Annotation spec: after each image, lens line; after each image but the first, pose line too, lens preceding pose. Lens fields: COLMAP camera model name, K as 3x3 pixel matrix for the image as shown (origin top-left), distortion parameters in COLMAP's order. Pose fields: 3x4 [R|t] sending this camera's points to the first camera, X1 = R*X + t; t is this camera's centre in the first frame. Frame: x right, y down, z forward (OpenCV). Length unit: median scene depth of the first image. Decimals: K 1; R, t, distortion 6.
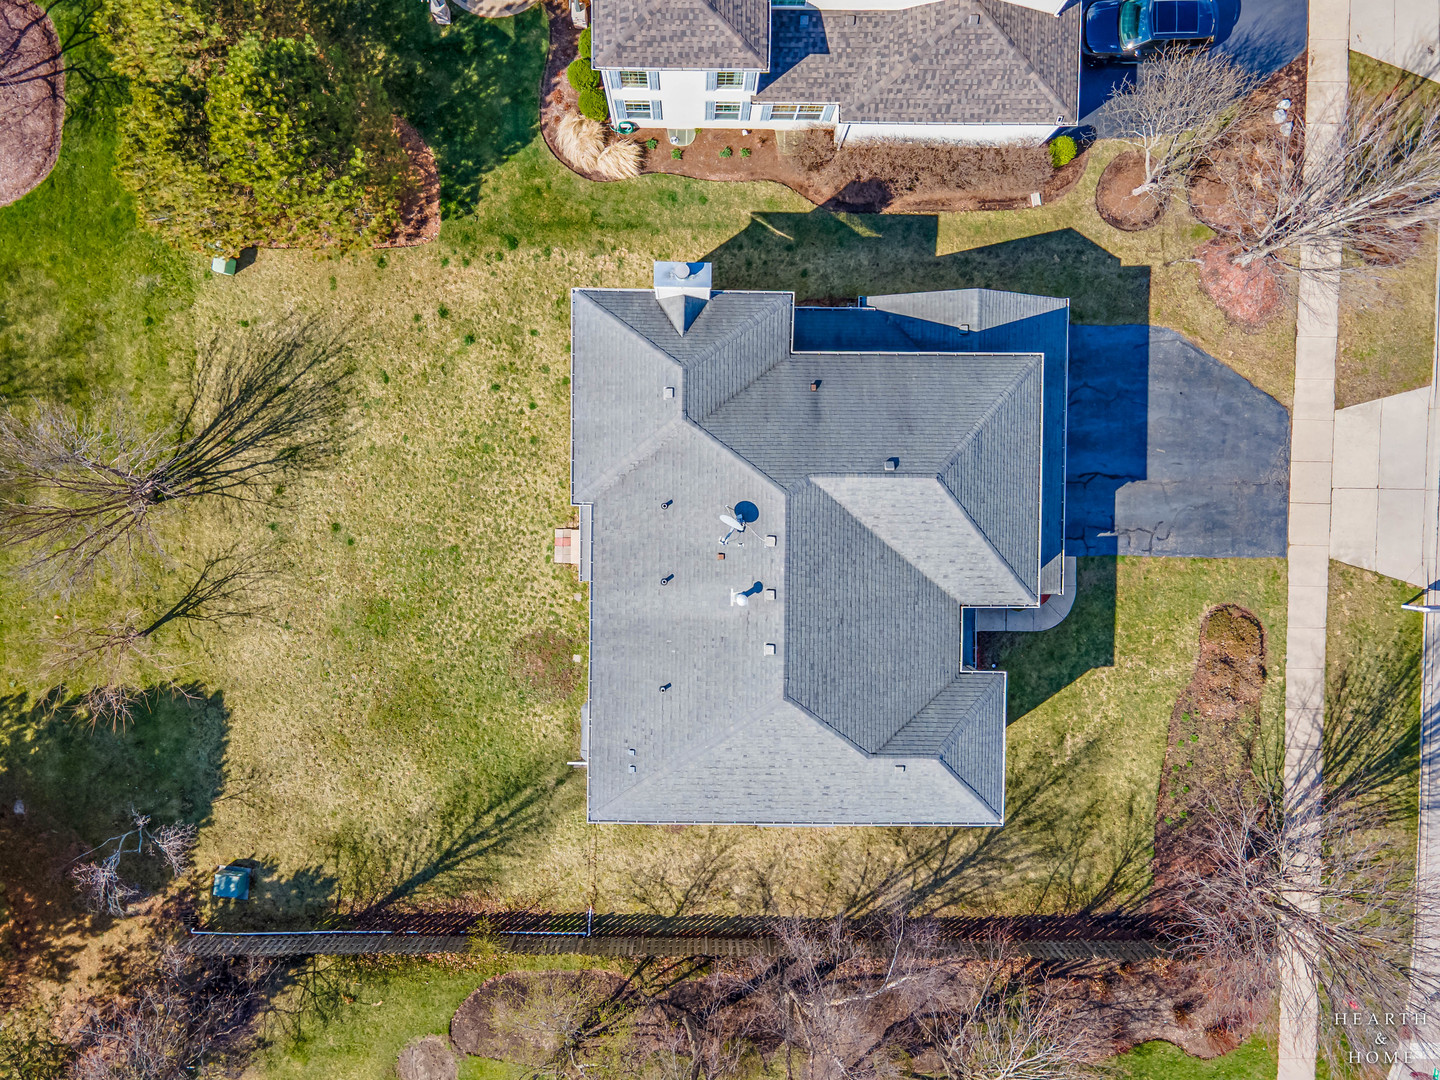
lens RADIAL K [[1076.9, 0, 720.0], [0, 1076.9, 540.0], [0, 0, 1]] dist [-0.002558, 0.062236]
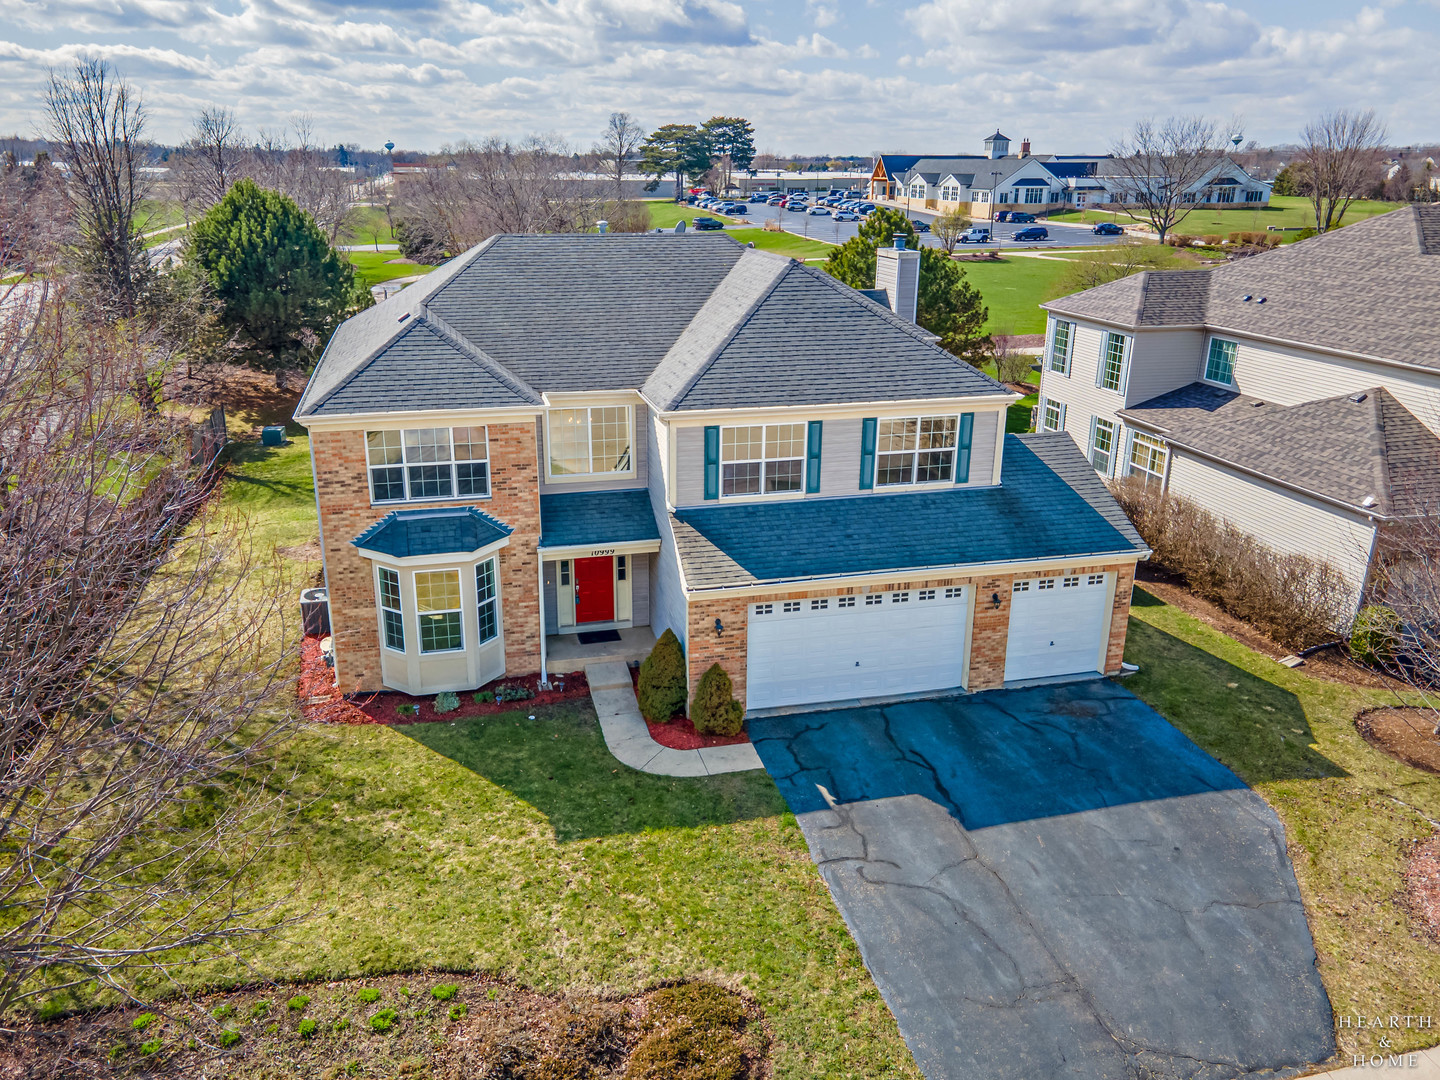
lens RADIAL K [[1076.9, 0, 720.0], [0, 1076.9, 540.0], [0, 0, 1]] dist [-0.002558, 0.062236]
pose [[0.260477, 0.310634, -0.914144, 0.754079], [-0.965331, 0.067146, -0.252245, 0.156352], [-0.016975, 0.948155, 0.317354, 0.735698]]
